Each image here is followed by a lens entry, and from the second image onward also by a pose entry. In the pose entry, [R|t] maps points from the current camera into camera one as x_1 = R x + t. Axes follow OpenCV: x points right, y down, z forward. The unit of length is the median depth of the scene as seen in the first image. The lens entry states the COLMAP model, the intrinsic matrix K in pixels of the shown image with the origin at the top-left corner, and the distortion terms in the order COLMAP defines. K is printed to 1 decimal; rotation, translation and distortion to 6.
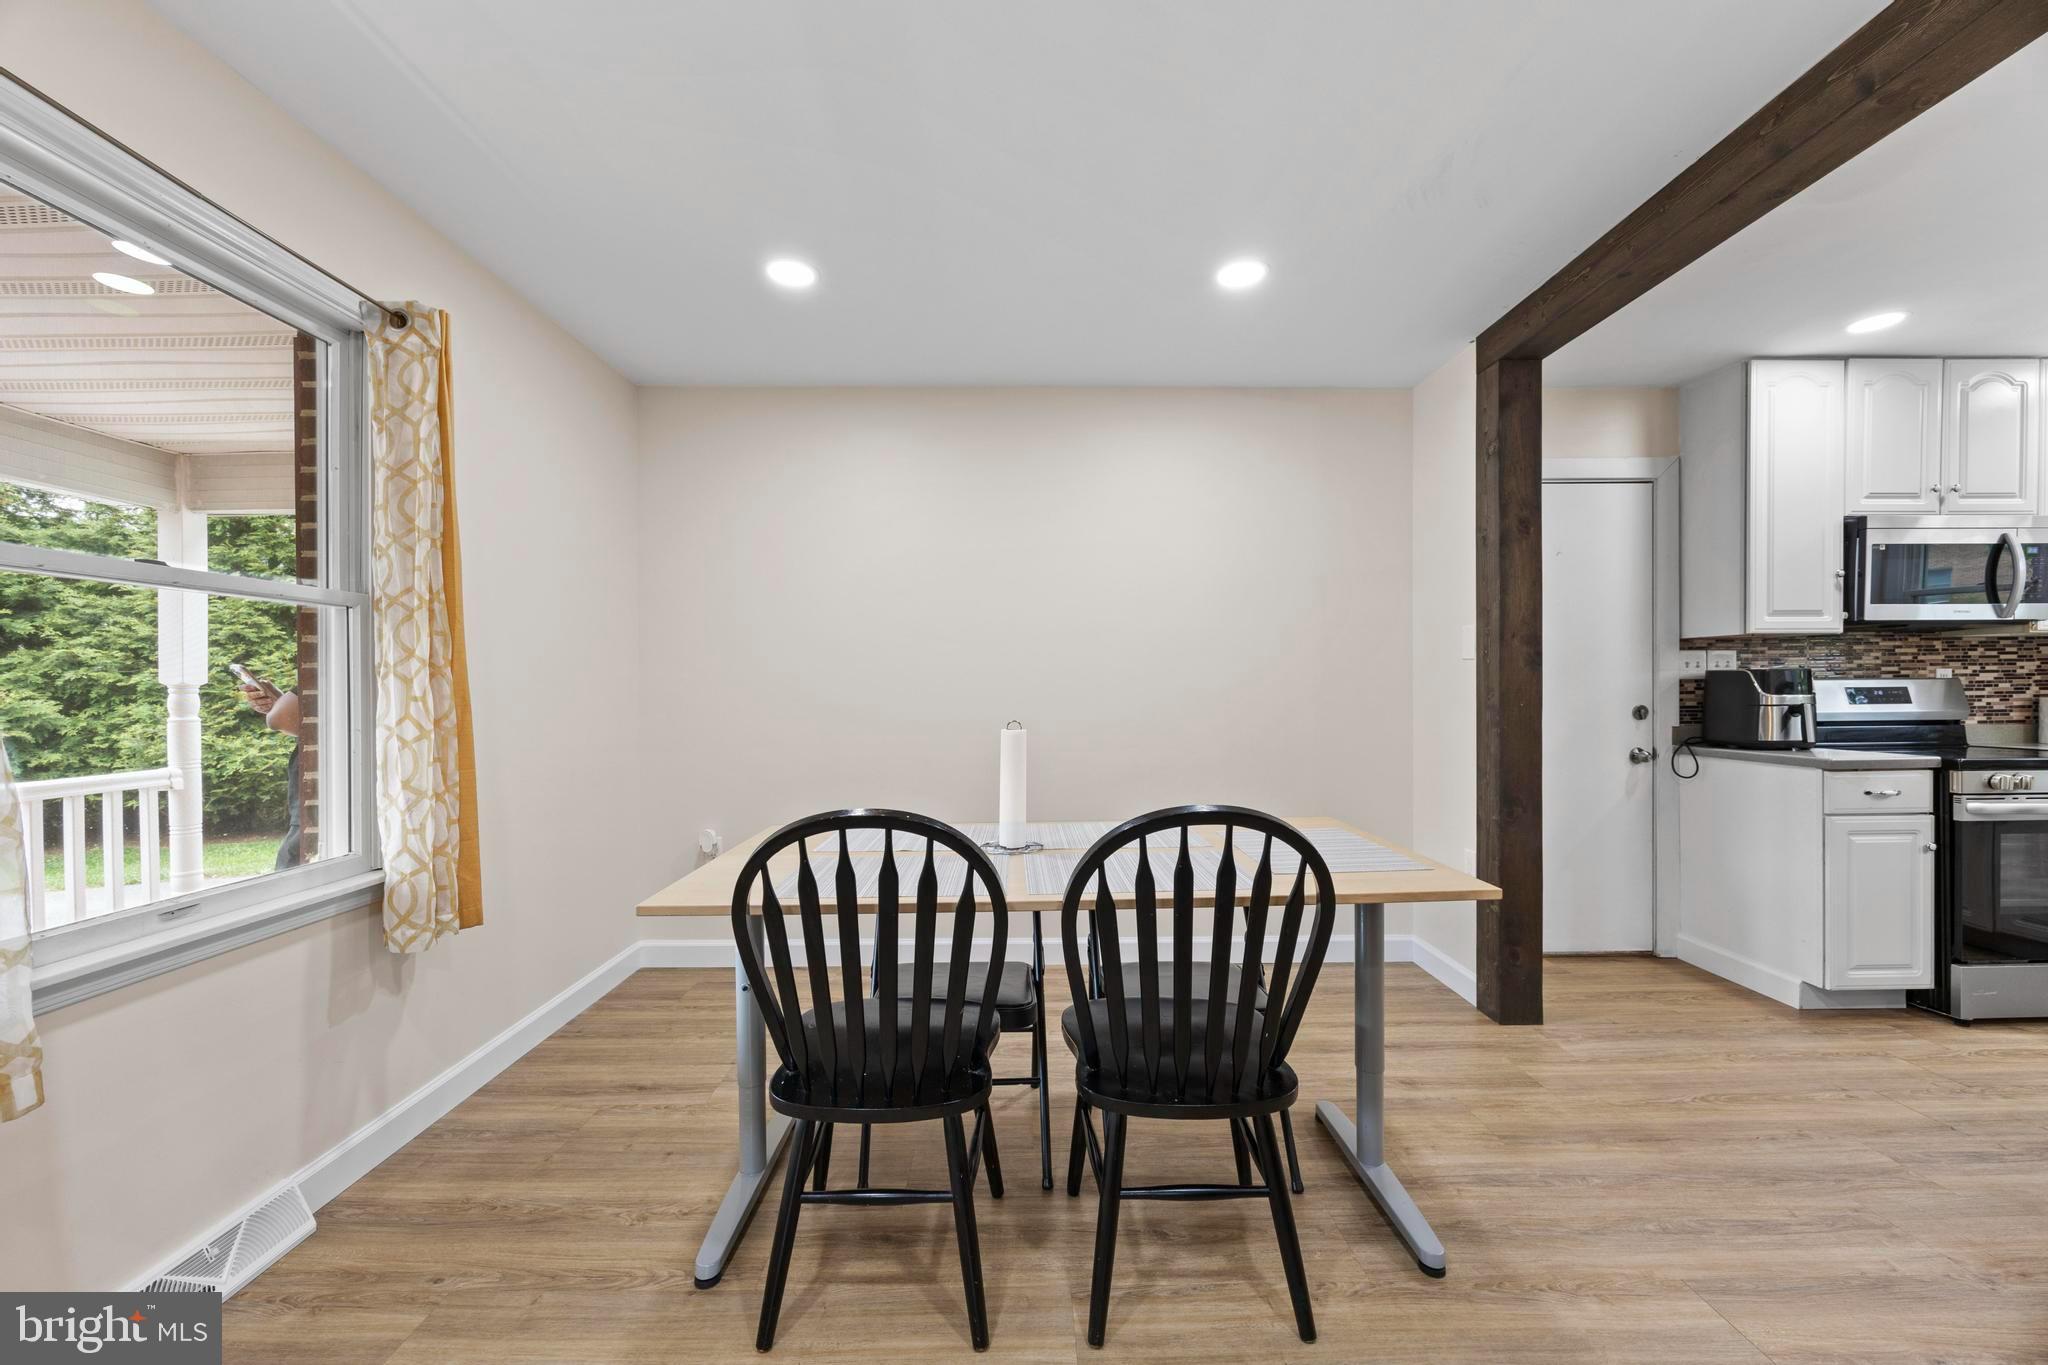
lens RADIAL K [[776.4, 0, 1021.1], [0, 776.4, 695.0], [0, 0, 1]] dist [-0.002921, -0.000053]
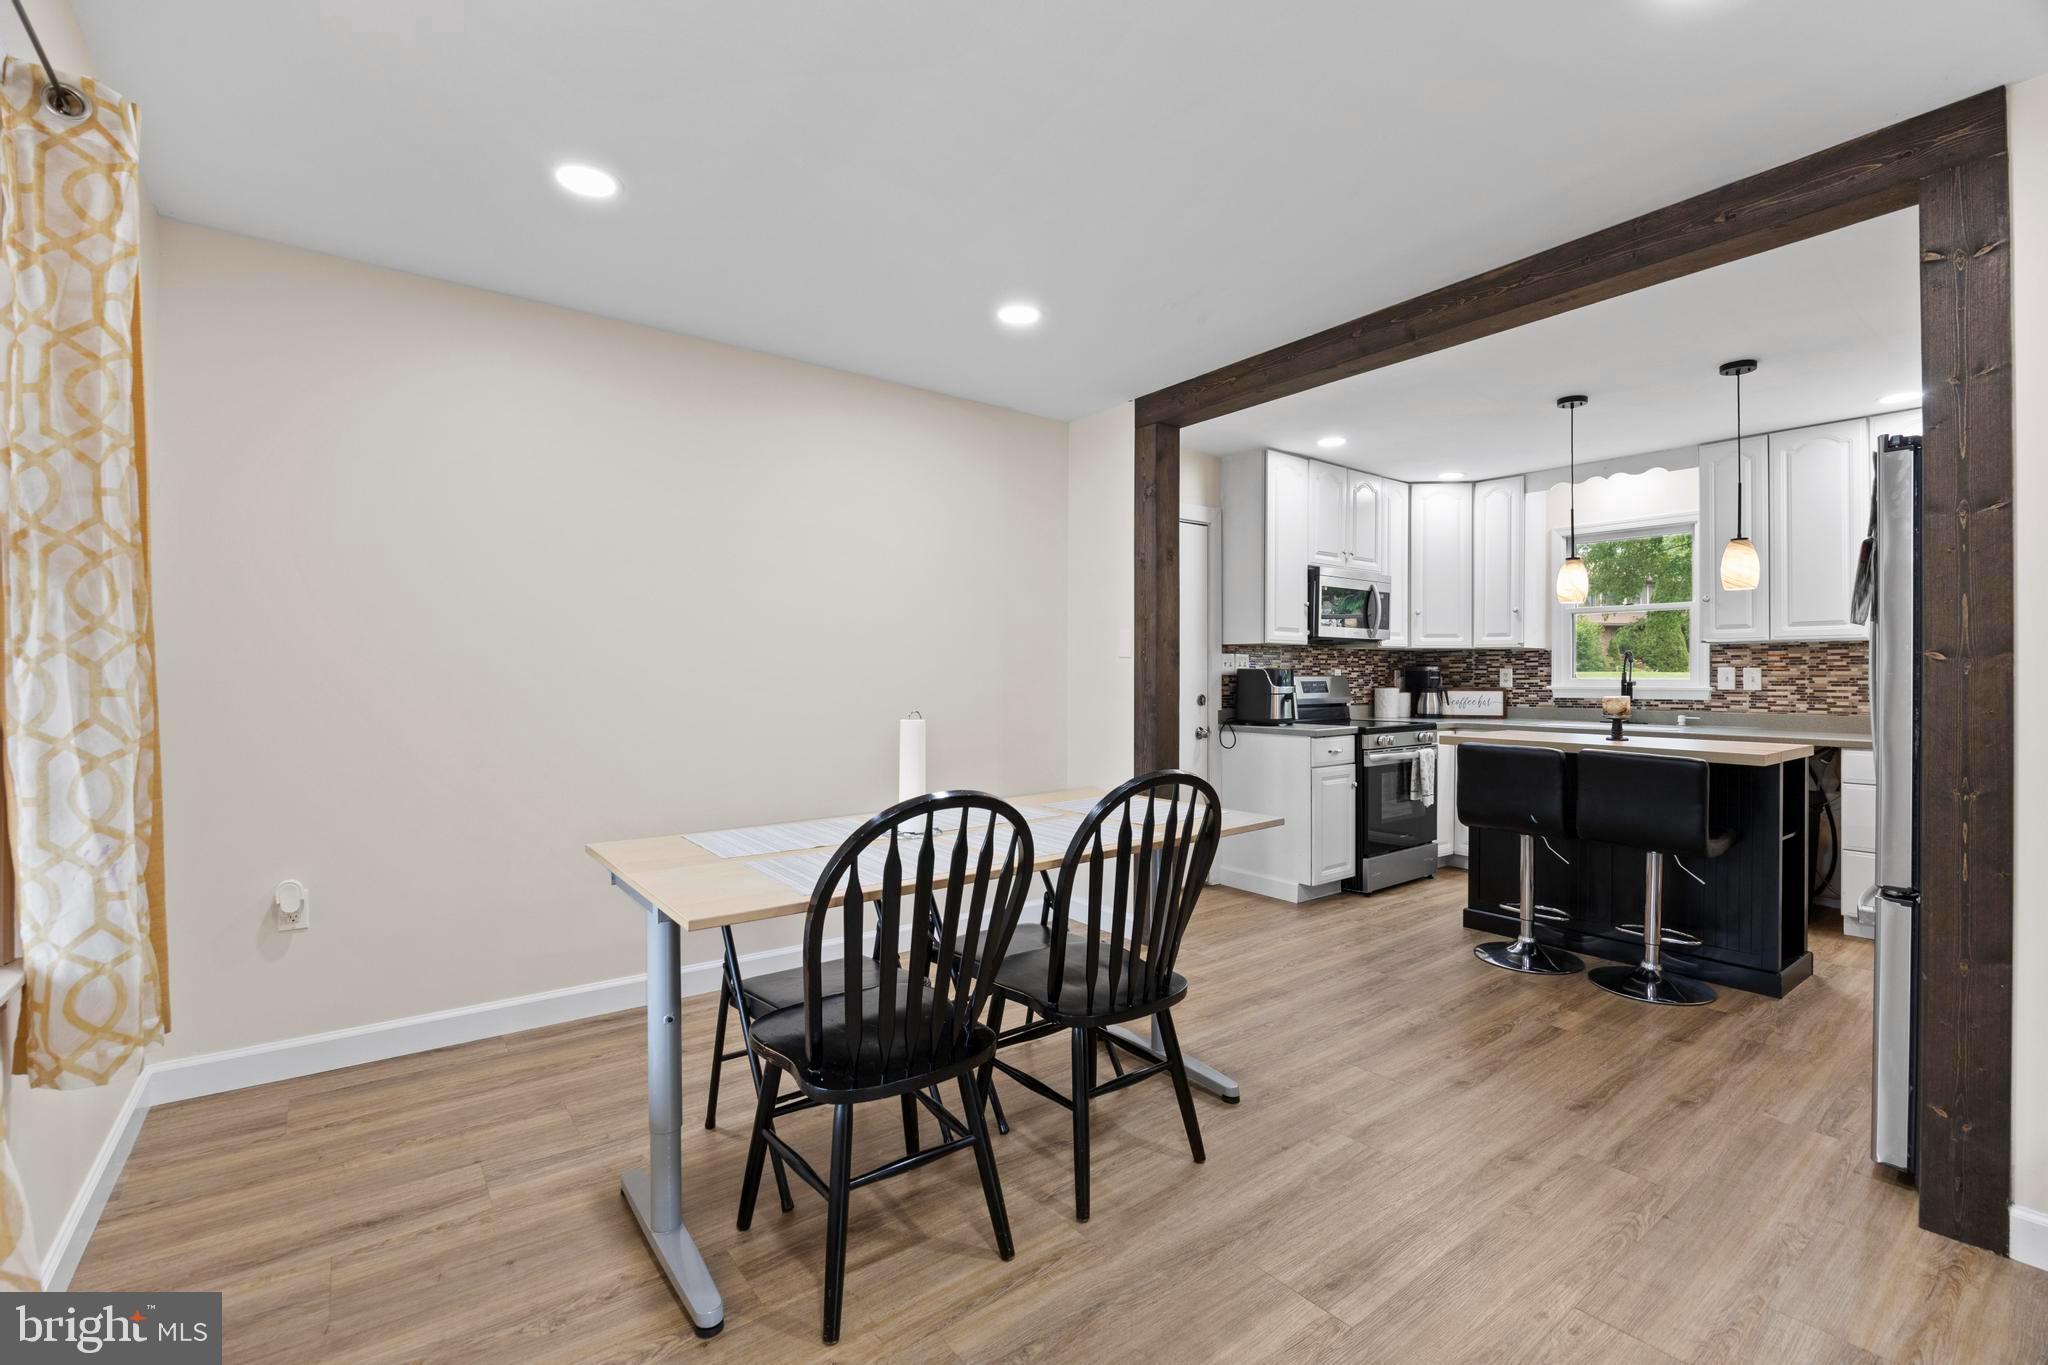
lens RADIAL K [[895.4, 0, 1025.7], [0, 895.4, 675.2], [0, 0, 1]] dist [-0.012957, -0.000464]
pose [[0.798661, 0.008037, 0.601727, -0.394207], [-0.001046, 0.999928, -0.011967, -0.000900], [-0.601780, 0.008929, 0.798612, -0.034496]]
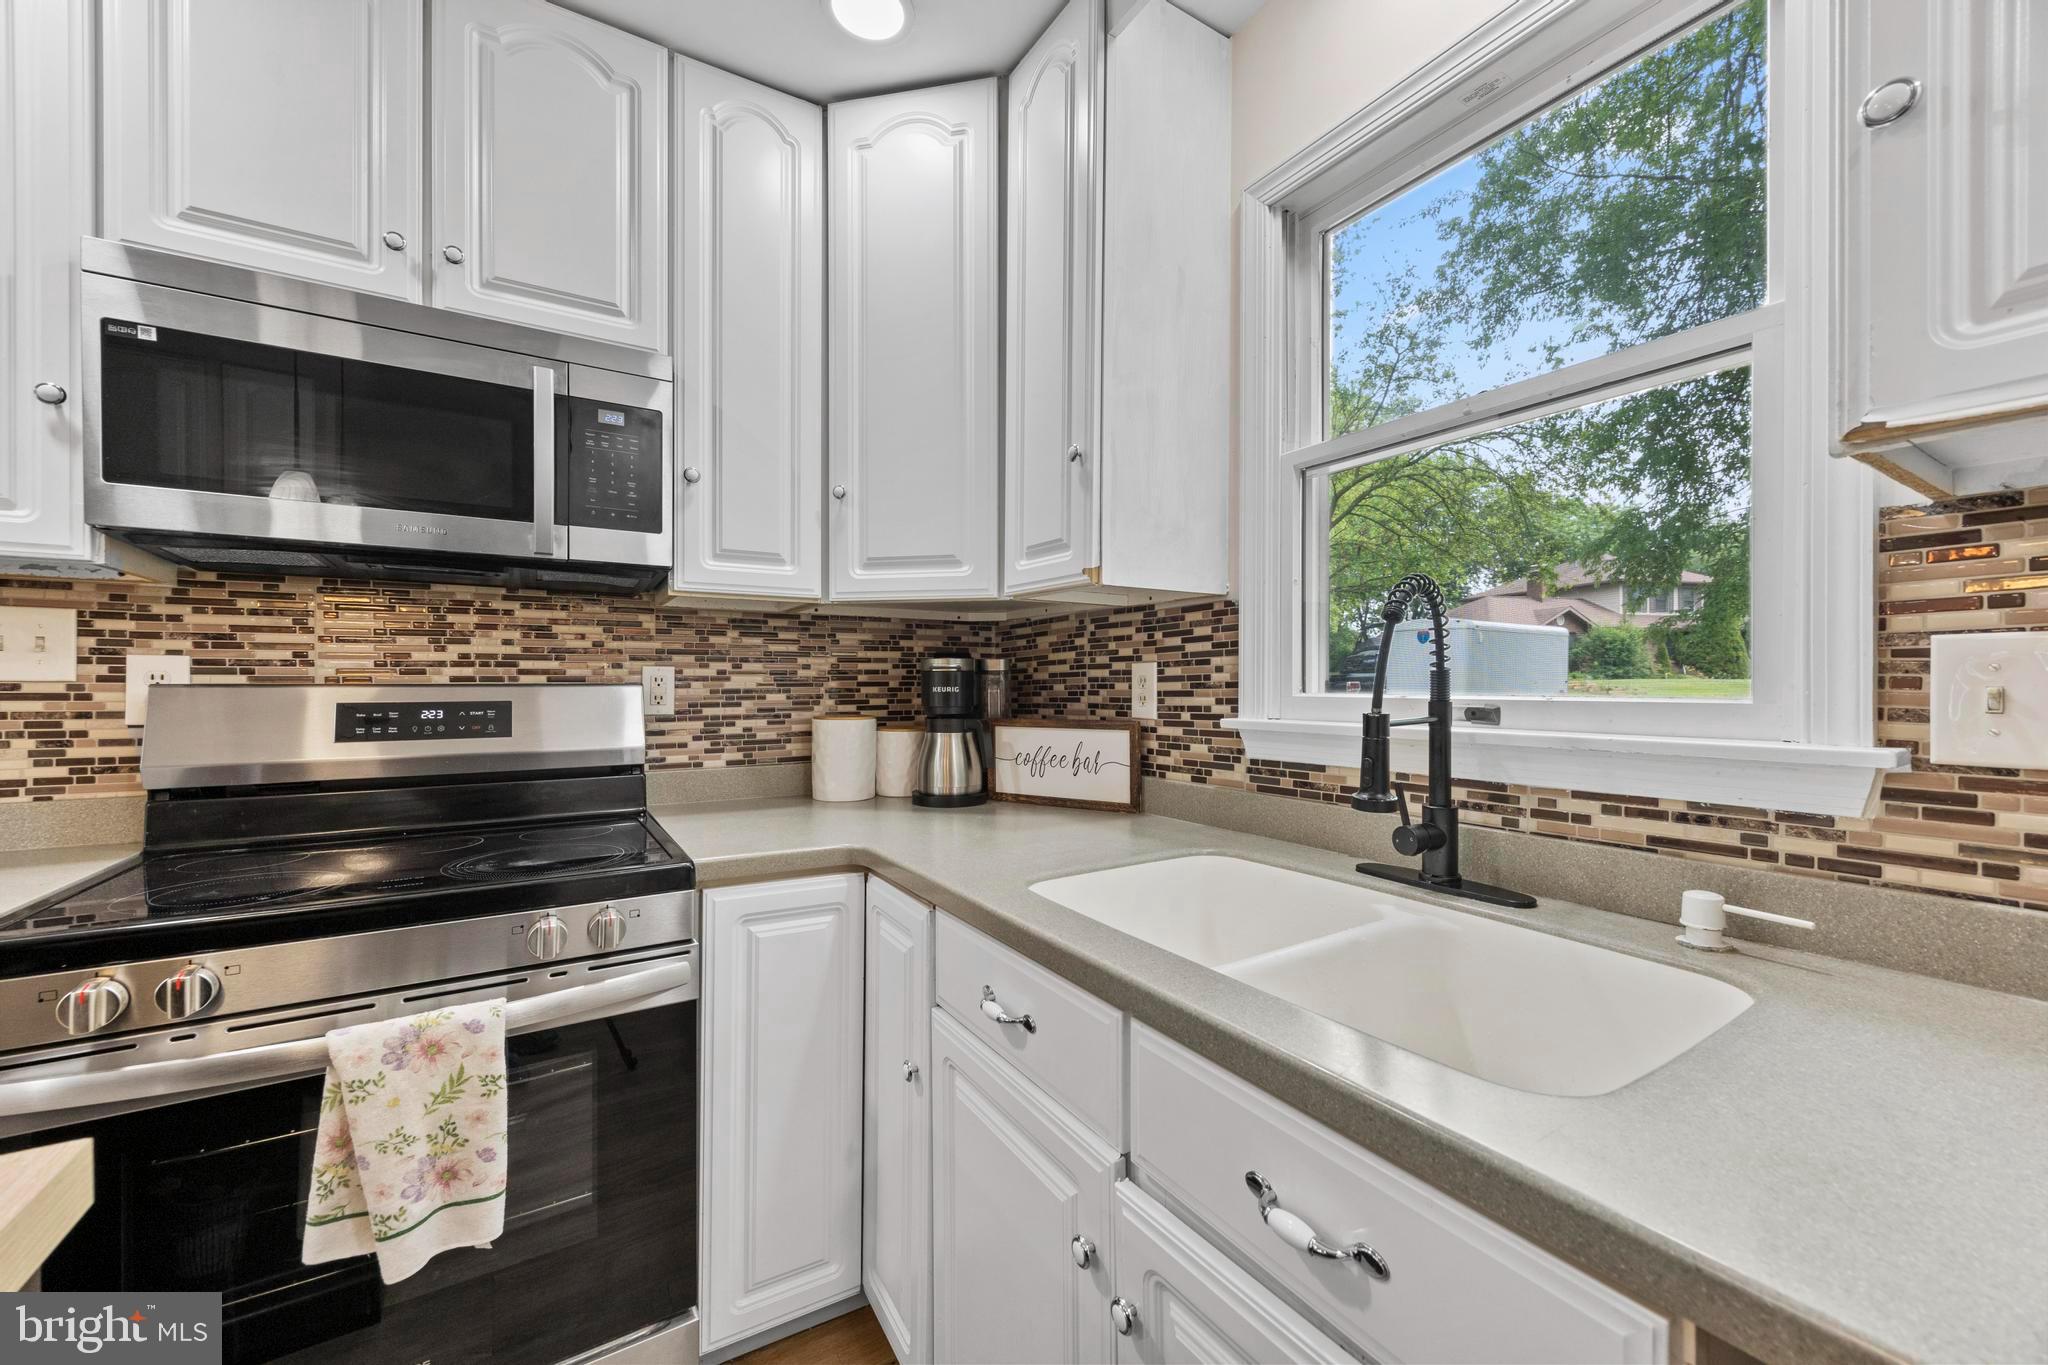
lens RADIAL K [[793.1, 0, 1024.0], [0, 793.1, 682.5], [0, 0, 1]] dist [0.006895, -0.000080]
pose [[0.853976, 0.008450, 0.520243, 1.270992], [-0.001254, 0.999899, -0.014182, -0.017485], [-0.520310, 0.011459, 0.853900, 0.449413]]
